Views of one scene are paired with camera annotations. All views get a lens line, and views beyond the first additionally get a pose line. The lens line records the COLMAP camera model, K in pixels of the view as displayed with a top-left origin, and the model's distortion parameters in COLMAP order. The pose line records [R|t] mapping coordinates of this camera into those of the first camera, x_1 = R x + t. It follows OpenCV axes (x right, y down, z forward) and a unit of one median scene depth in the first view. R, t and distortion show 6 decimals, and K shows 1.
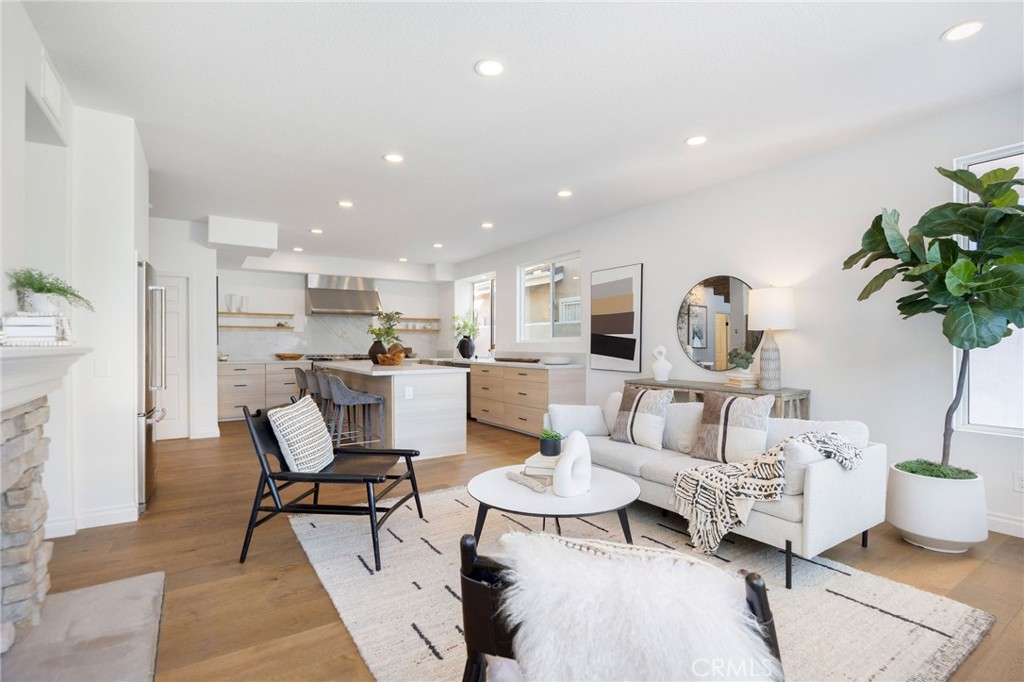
lens RADIAL K [[486.3, 0, 512.7], [0, 486.3, 348.6], [0, 0, 1]] dist [0.005360, 0.000063]
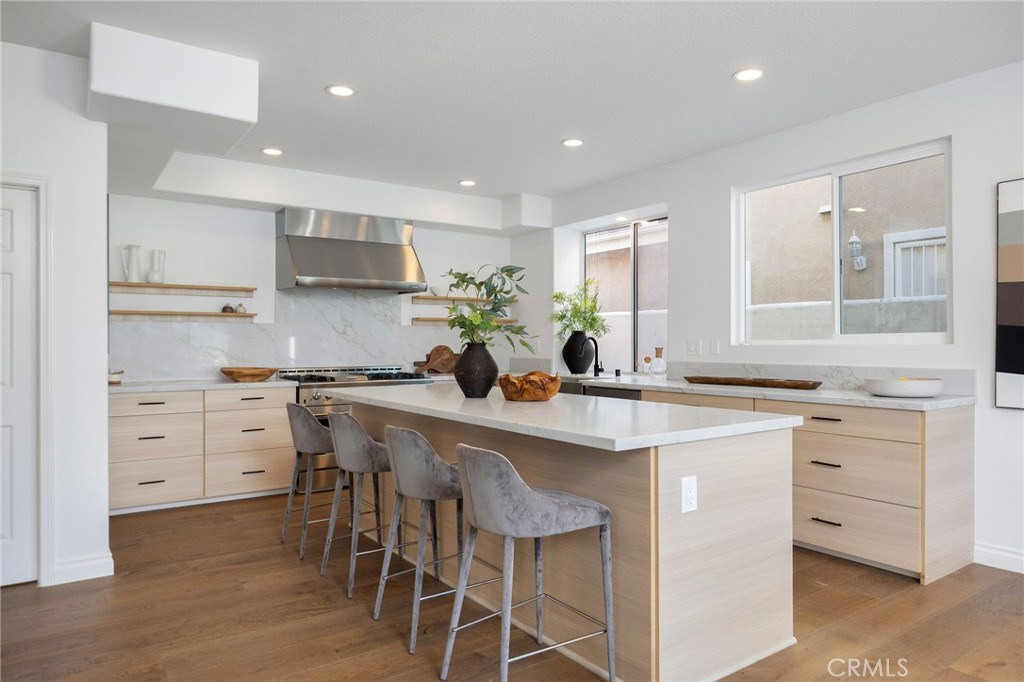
lens RADIAL K [[647.6, 0, 517.0], [0, 647.6, 340.3], [0, 0, 1]] dist [-0.025207, -0.000571]
pose [[0.999080, 0.000953, 0.042879, -0.220105], [-0.000226, 0.999856, -0.016963, -0.005846], [-0.042889, 0.016937, 0.998936, 0.345096]]
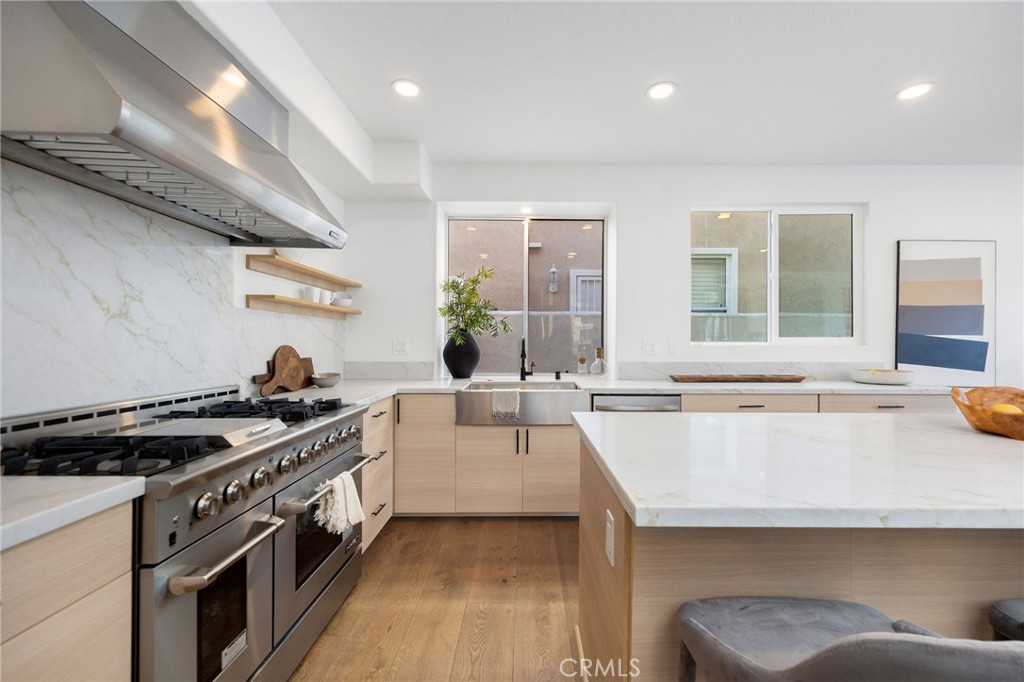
lens RADIAL K [[413.7, 0, 509.1], [0, 413.7, 342.8], [0, 0, 1]] dist [0.001382, -0.000244]
pose [[0.549006, 0.003950, 0.835809, -0.458276], [0.005304, 0.999952, -0.008210, -0.011974], [-0.835801, 0.008941, 0.548959, 0.870257]]
